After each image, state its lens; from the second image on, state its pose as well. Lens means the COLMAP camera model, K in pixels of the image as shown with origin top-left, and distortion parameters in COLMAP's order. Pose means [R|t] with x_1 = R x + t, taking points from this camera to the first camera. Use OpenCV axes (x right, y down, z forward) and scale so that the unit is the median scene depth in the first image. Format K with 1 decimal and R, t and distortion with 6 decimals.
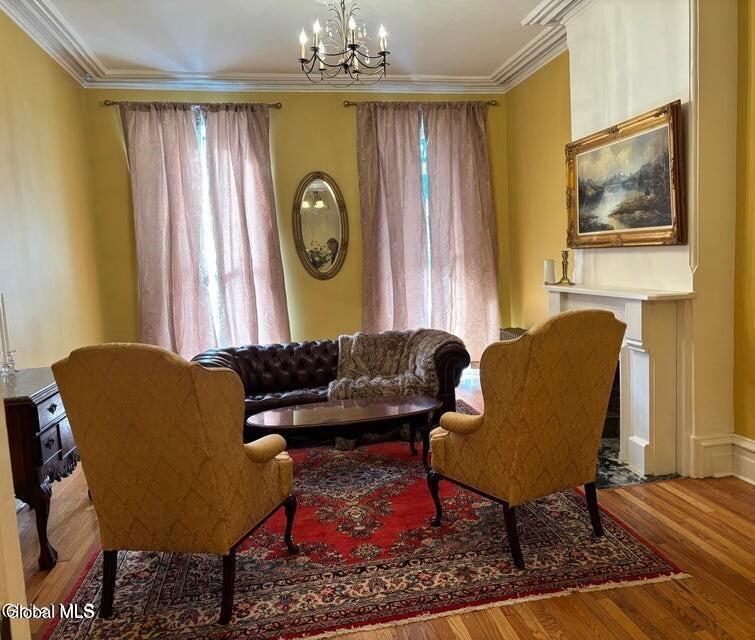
lens RADIAL K [[638.6, 0, 415.3], [0, 638.6, 317.1], [0, 0, 1]] dist [0.020284, 0.005083]
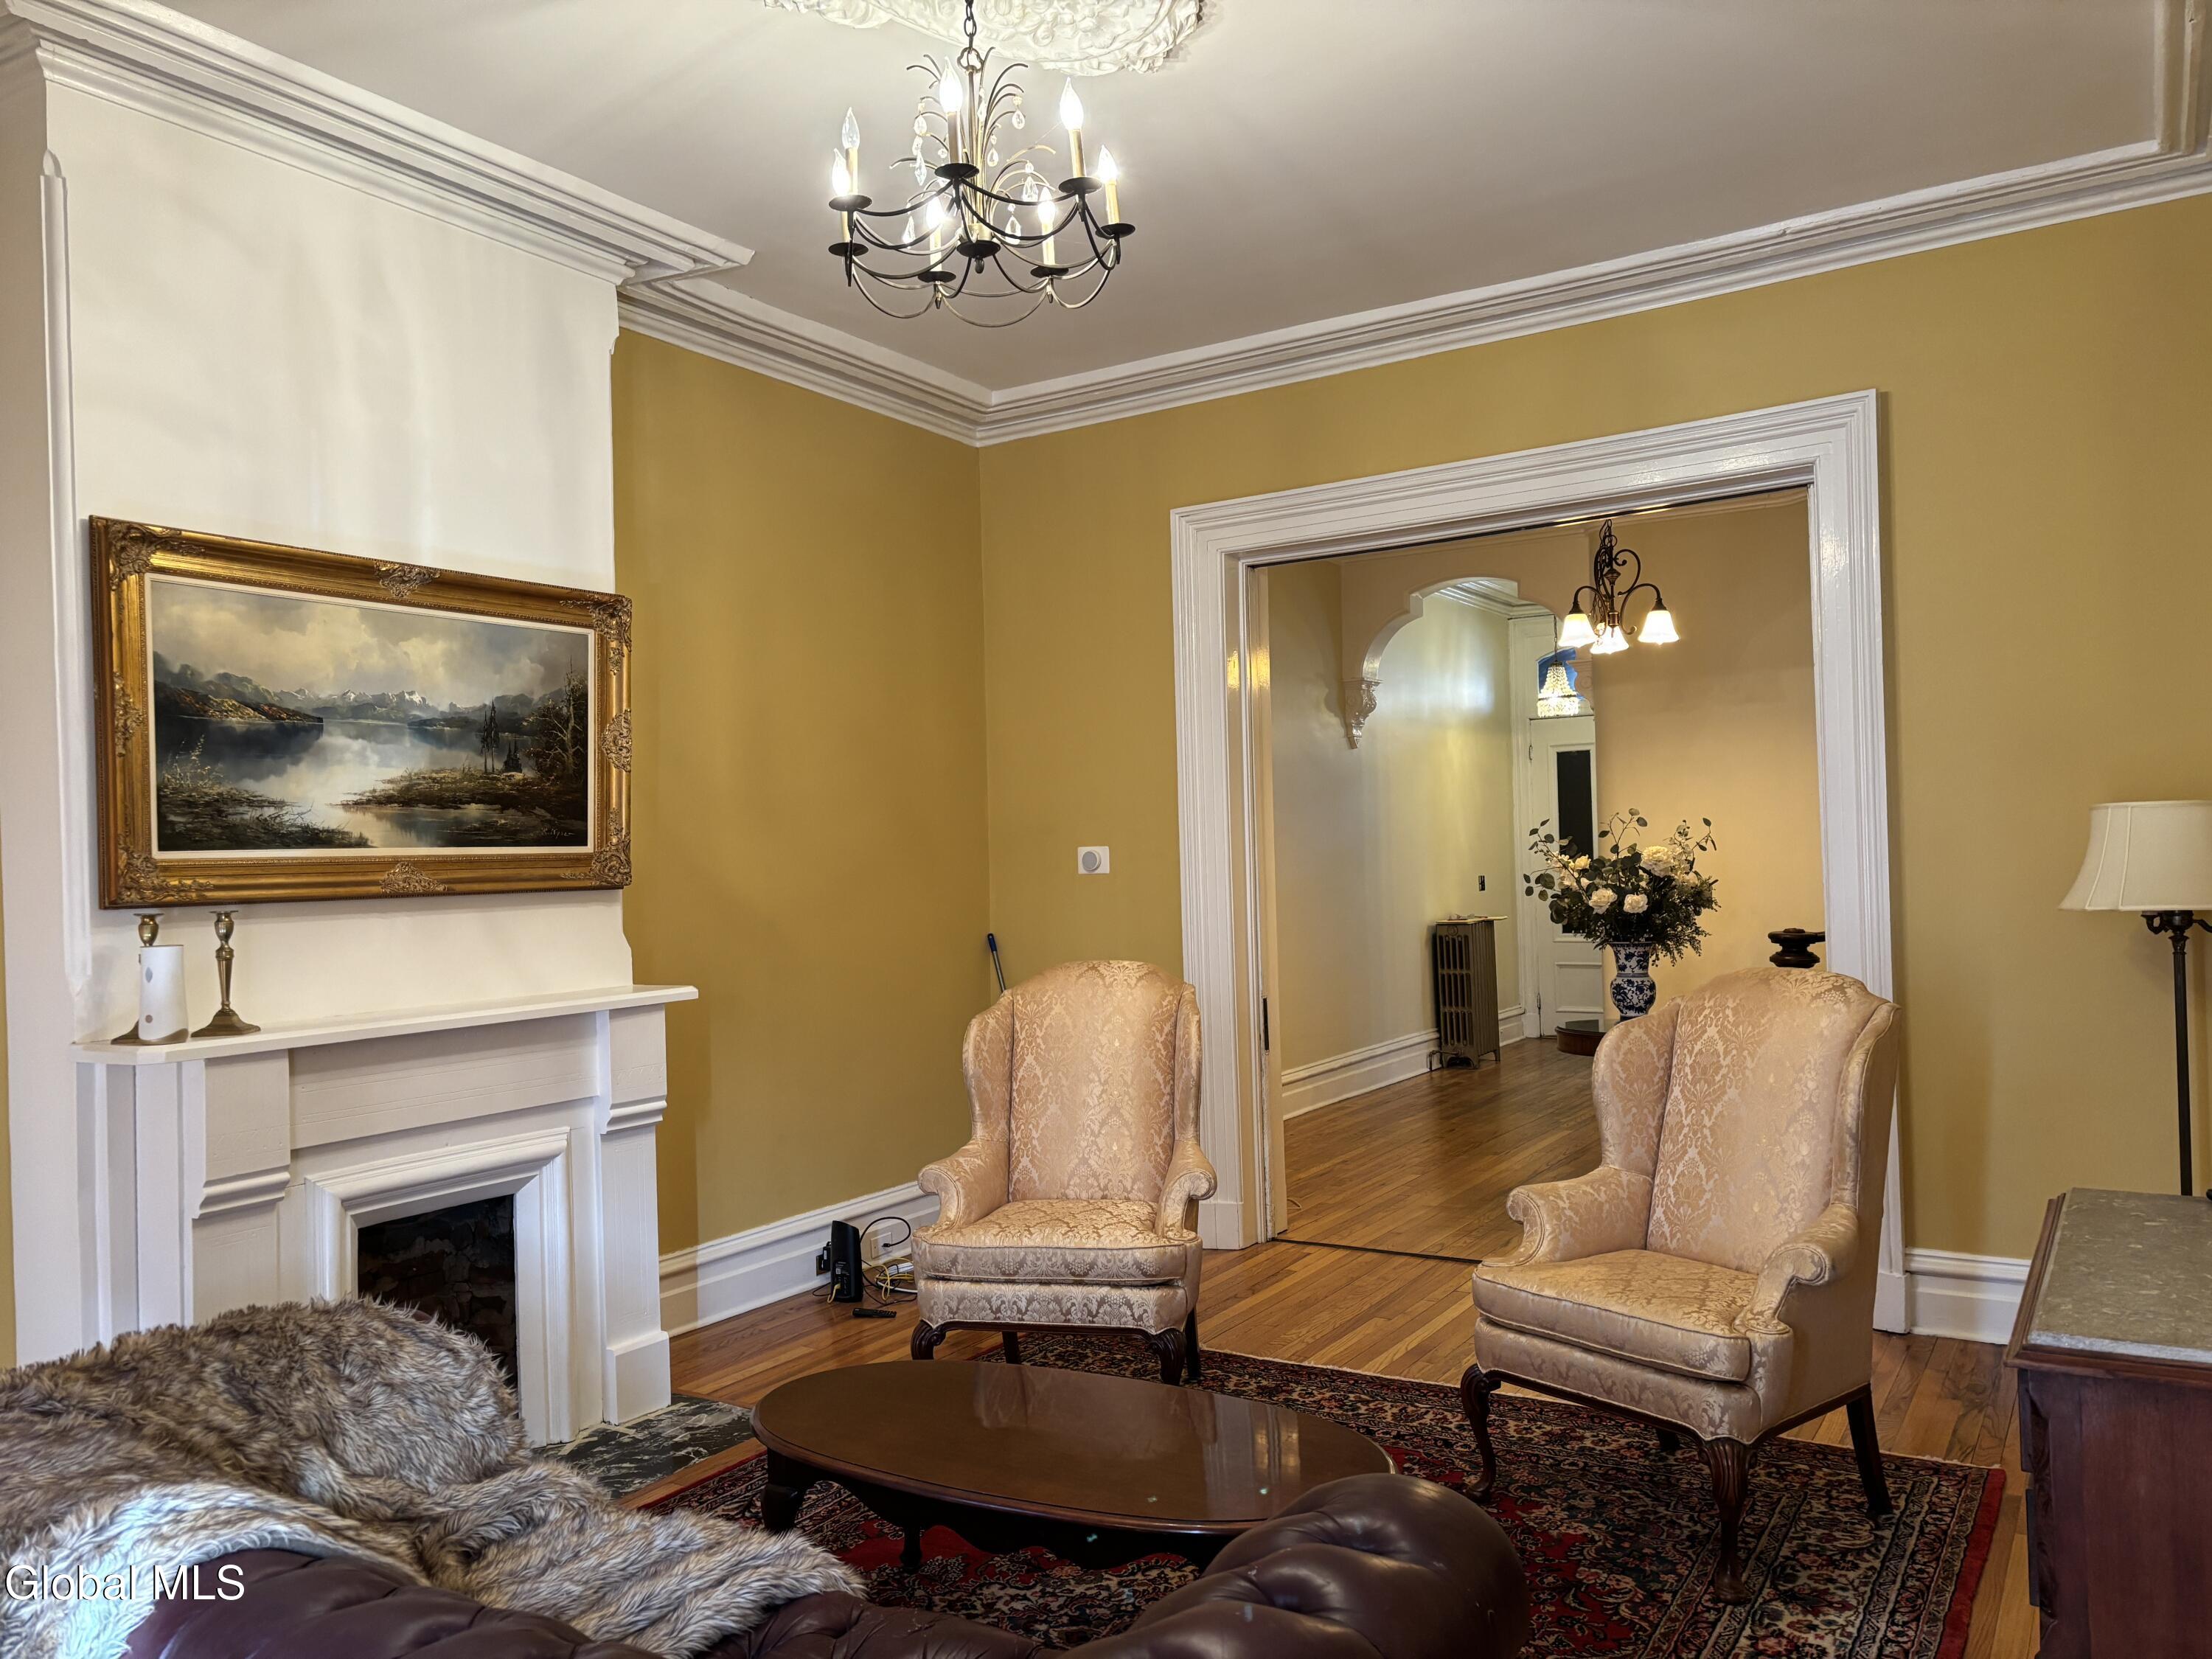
lens RADIAL K [[1626.1, 0, 1109.8], [0, 1626.1, 841.2], [0, 0, 1]] dist [0.010804, 0.005149]
pose [[-0.703512, 0.071798, 0.707047, -0.613183], [0.130414, 0.991032, 0.029127, -0.117874], [-0.698615, 0.112700, -0.706566, 1.394336]]
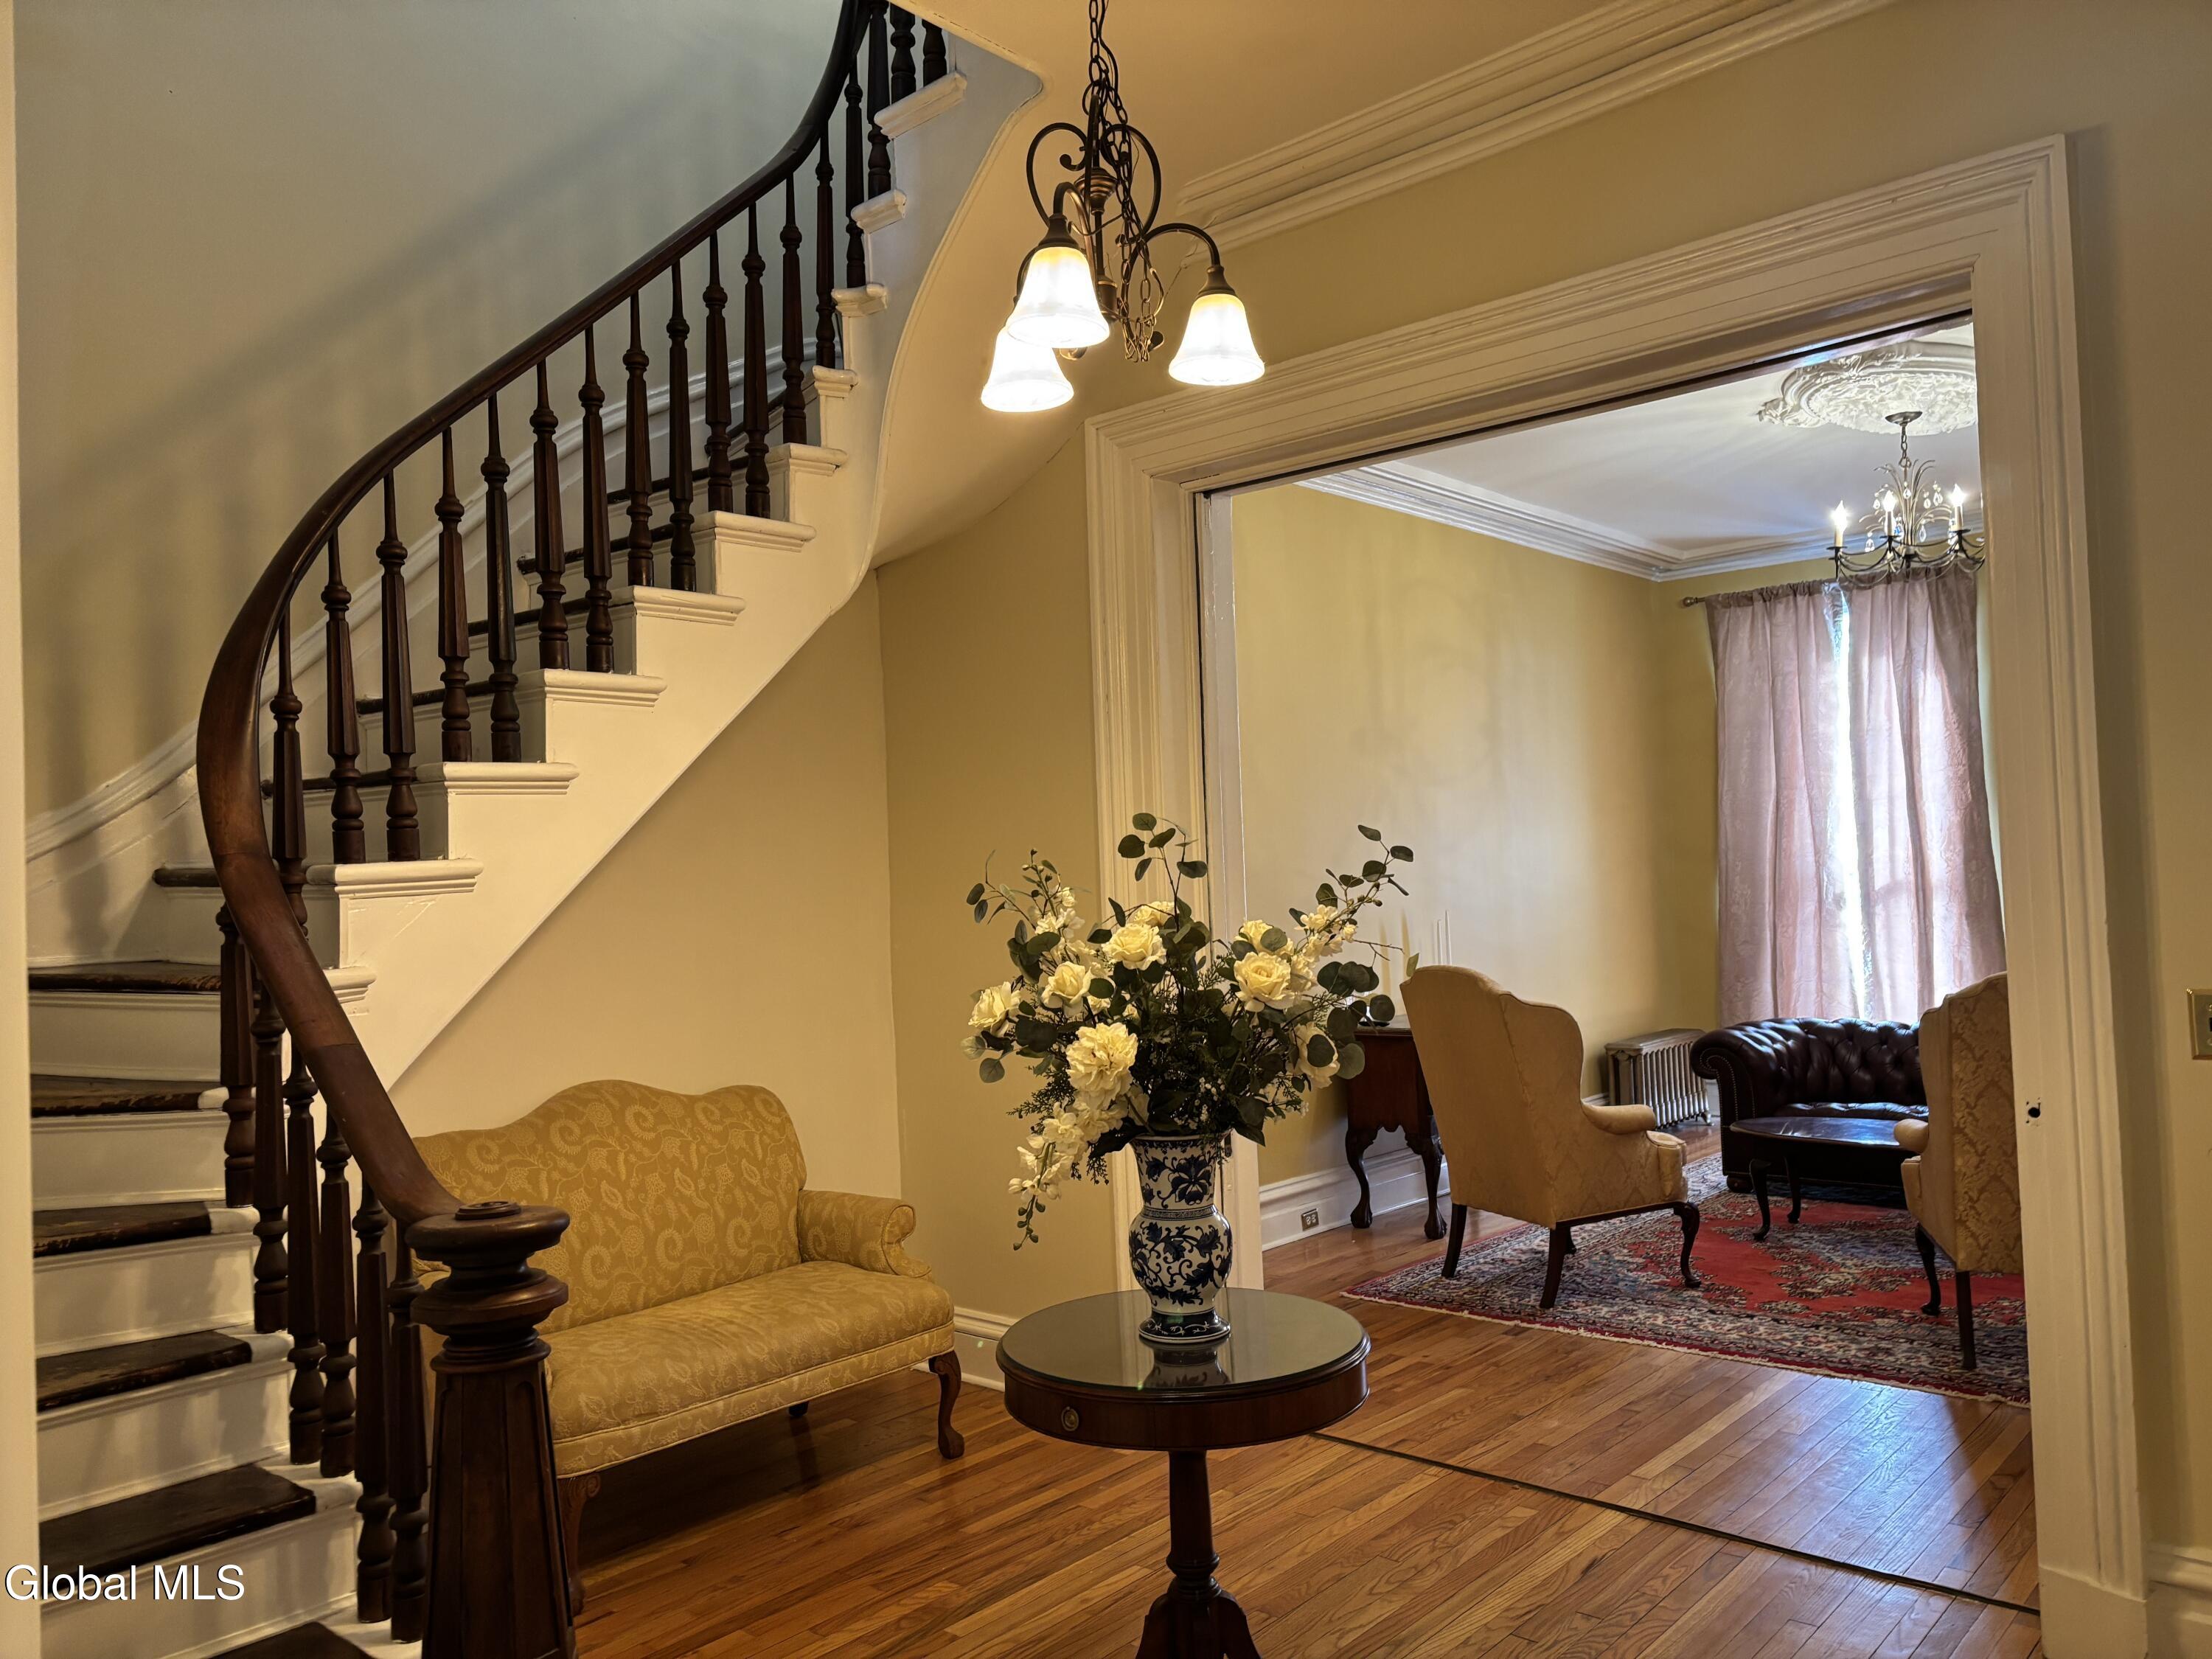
lens RADIAL K [[1626.1, 0, 1104.2], [0, 1626.1, 834.4], [0, 0, 1]] dist [0.010804, 0.005149]
pose [[0.580420, -0.006918, -0.814288, 0.652881], [-0.066025, 0.996272, -0.055526, 0.006539], [0.811636, 0.085992, 0.577800, -0.447031]]
